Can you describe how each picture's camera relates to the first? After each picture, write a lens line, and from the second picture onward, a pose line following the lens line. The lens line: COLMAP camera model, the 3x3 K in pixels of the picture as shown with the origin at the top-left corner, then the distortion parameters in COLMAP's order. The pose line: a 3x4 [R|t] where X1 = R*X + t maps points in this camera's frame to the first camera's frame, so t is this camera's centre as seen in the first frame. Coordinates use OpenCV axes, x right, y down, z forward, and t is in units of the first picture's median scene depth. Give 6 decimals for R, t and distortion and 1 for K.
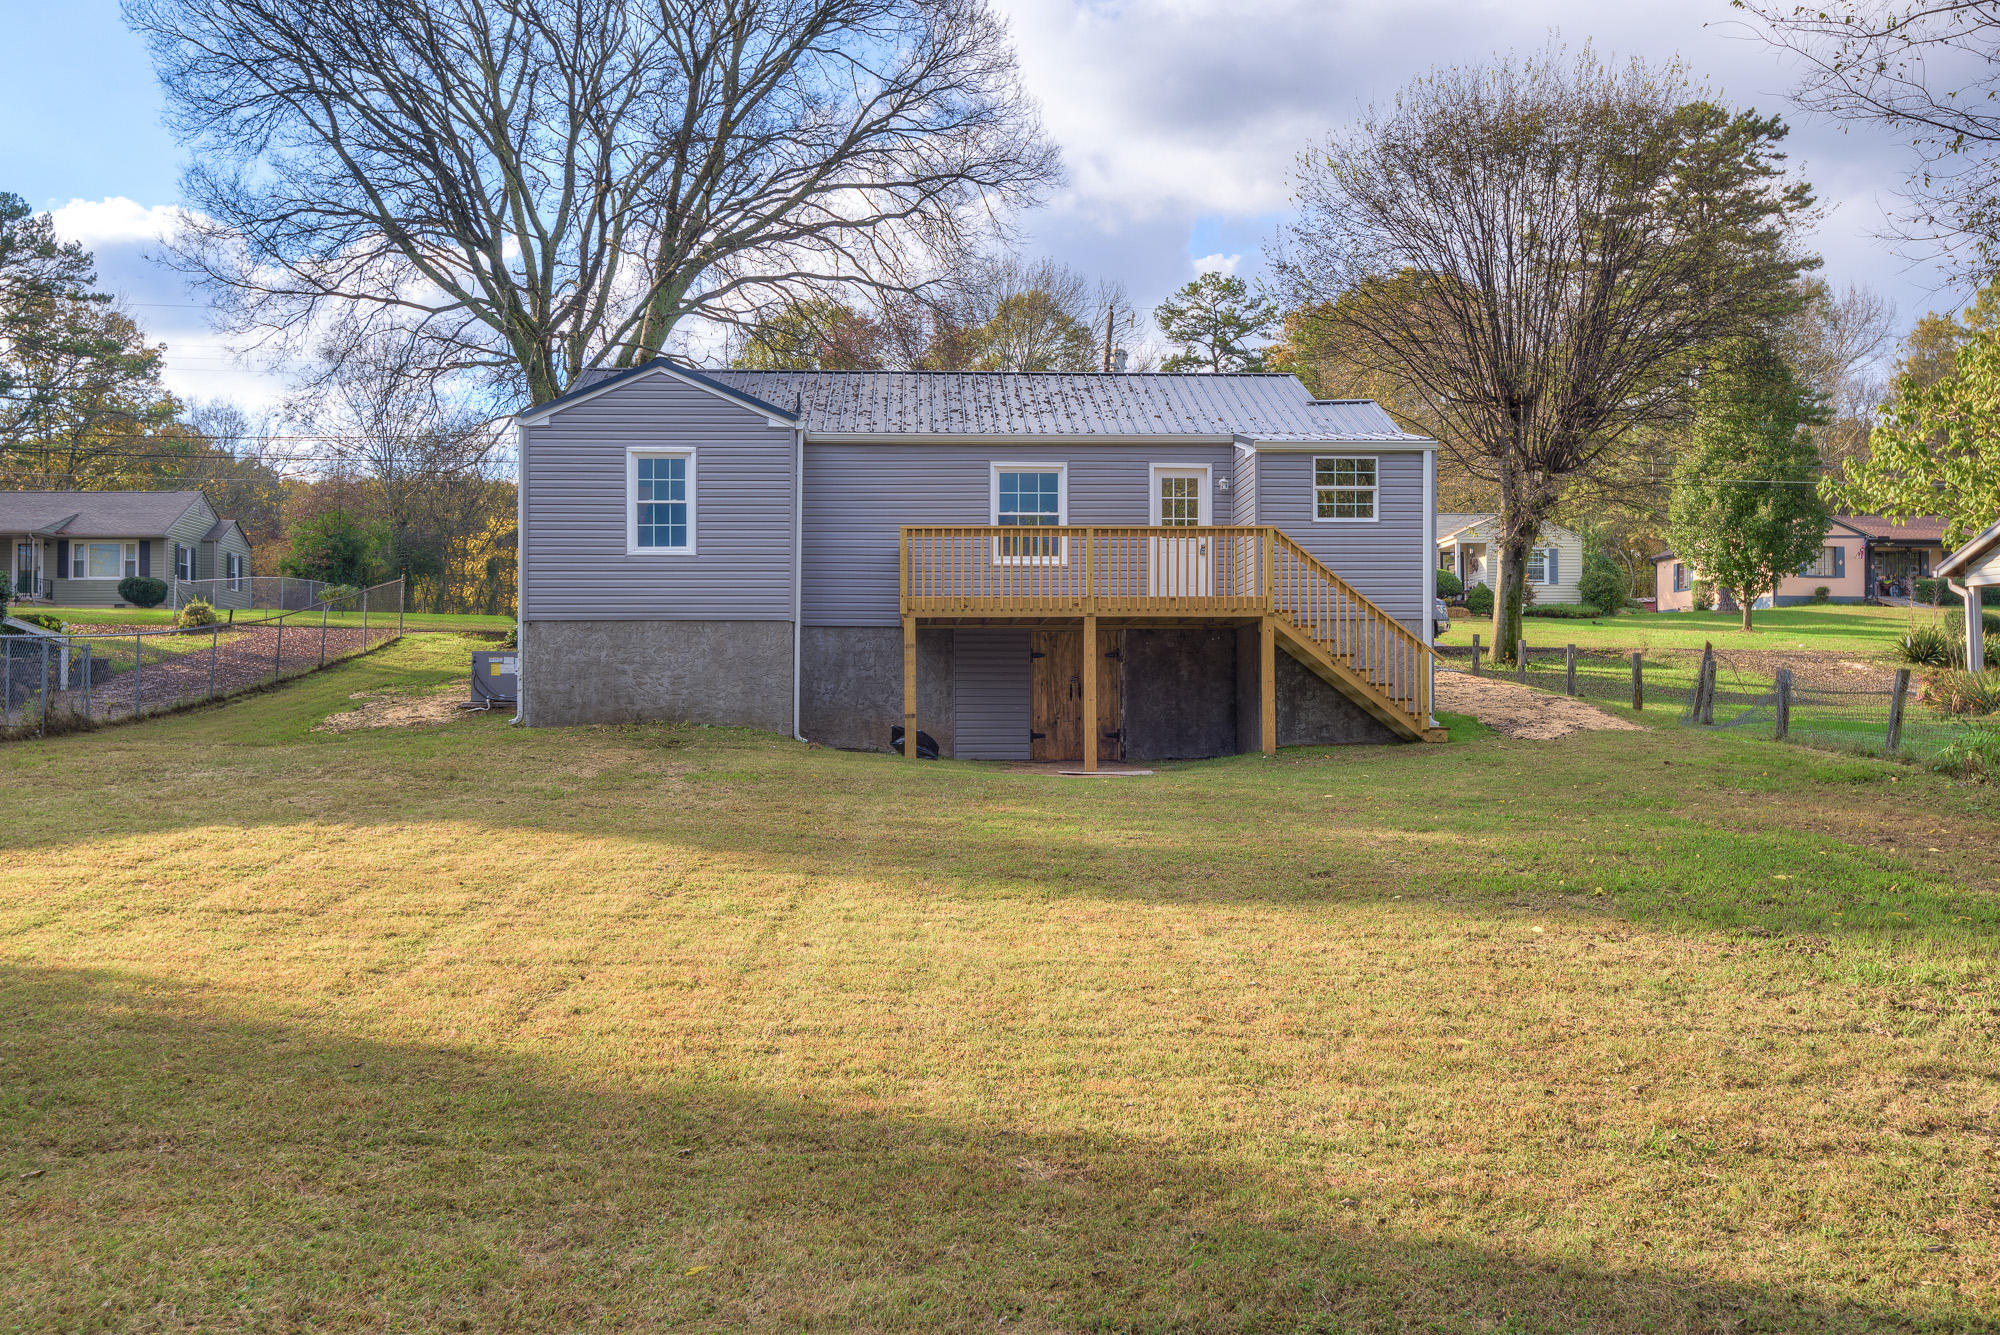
lens RADIAL K [[1926.7, 0, 1000.0], [0, 1926.7, 667.5], [0, 0, 1]] dist [-0.002307, -0.000423]
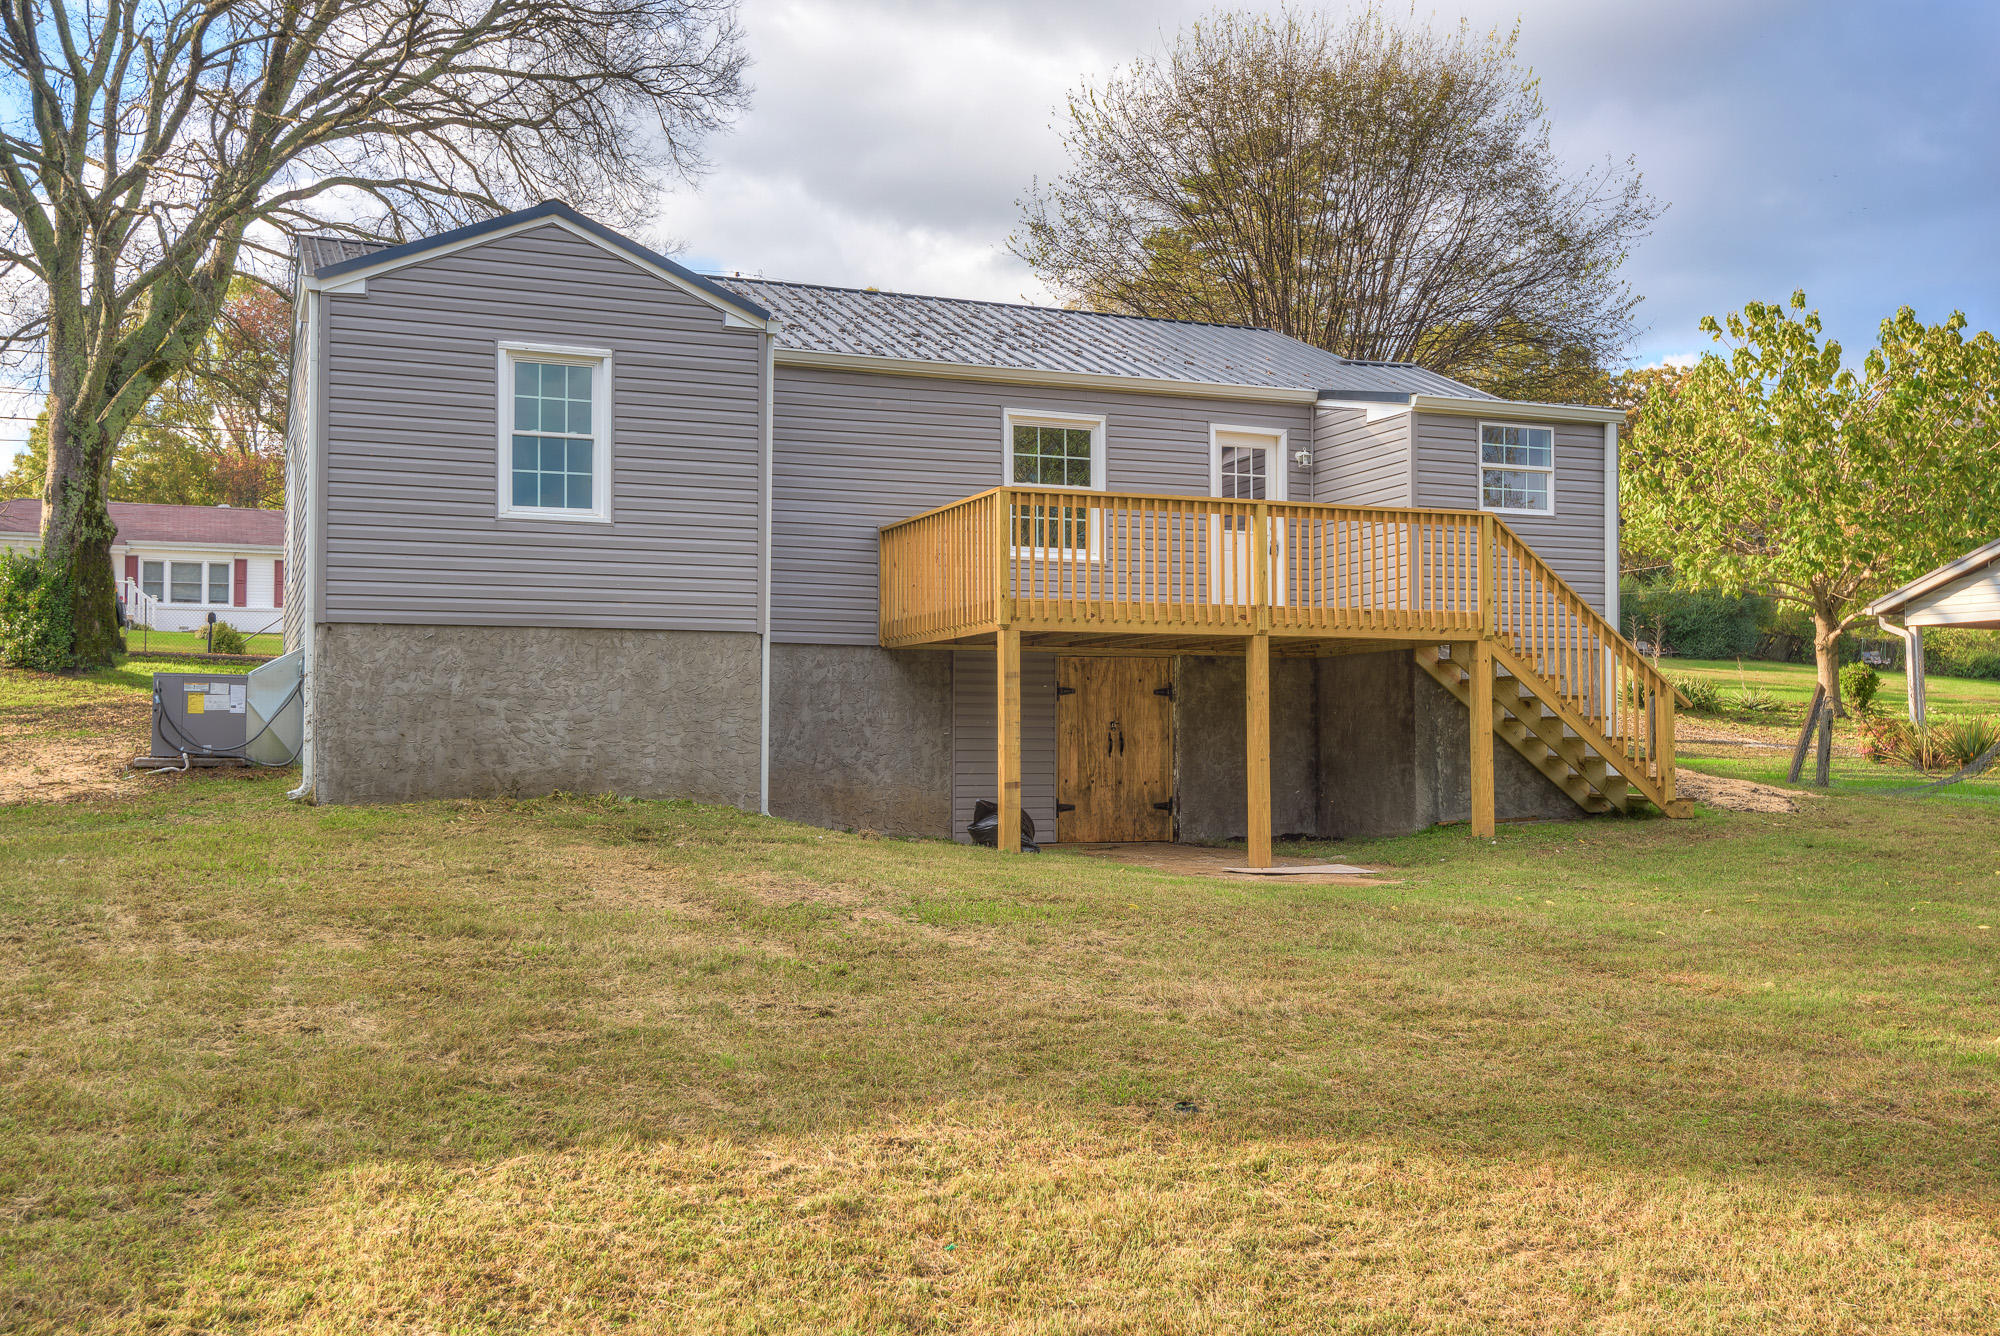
lens RADIAL K [[1926.7, 0, 1000.0], [0, 1926.7, 668.0], [0, 0, 1]] dist [-0.002307, -0.000423]
pose [[0.941662, 0.016069, 0.336177, -0.246765], [-0.010336, 0.999769, -0.018837, -0.001460], [-0.336402, 0.014263, 0.941610, 0.375071]]
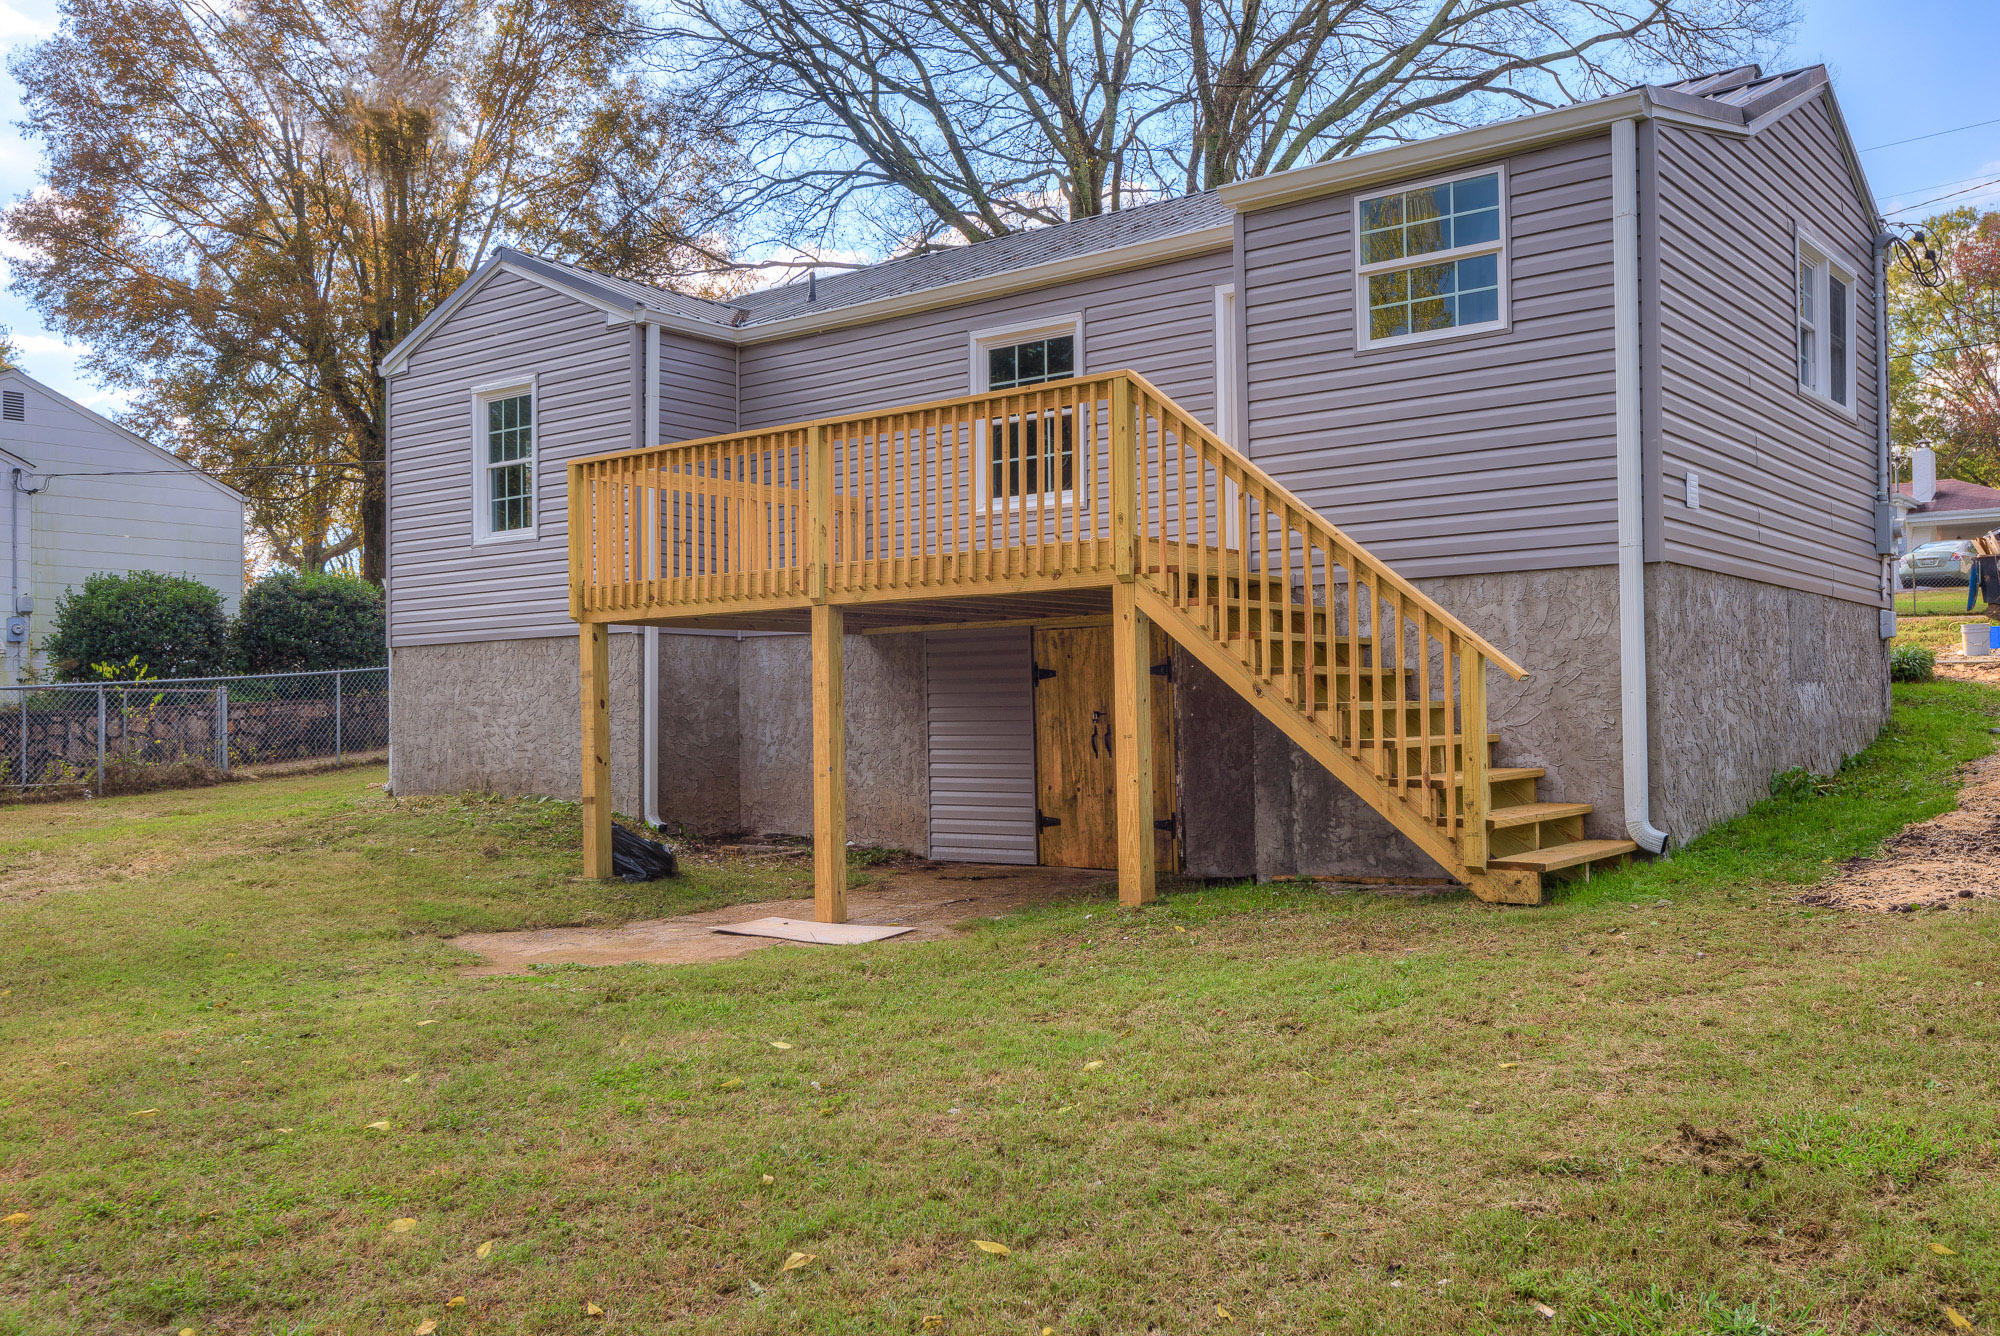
lens RADIAL K [[1733.4, 0, 1000.0], [0, 1733.4, 668.0], [0, 0, 1]] dist [0.006254, -0.001561]
pose [[0.760609, -0.027089, -0.648645, 0.344513], [0.031863, 0.999483, -0.004378, -0.006619], [0.648428, -0.017338, 0.761078, 0.649051]]
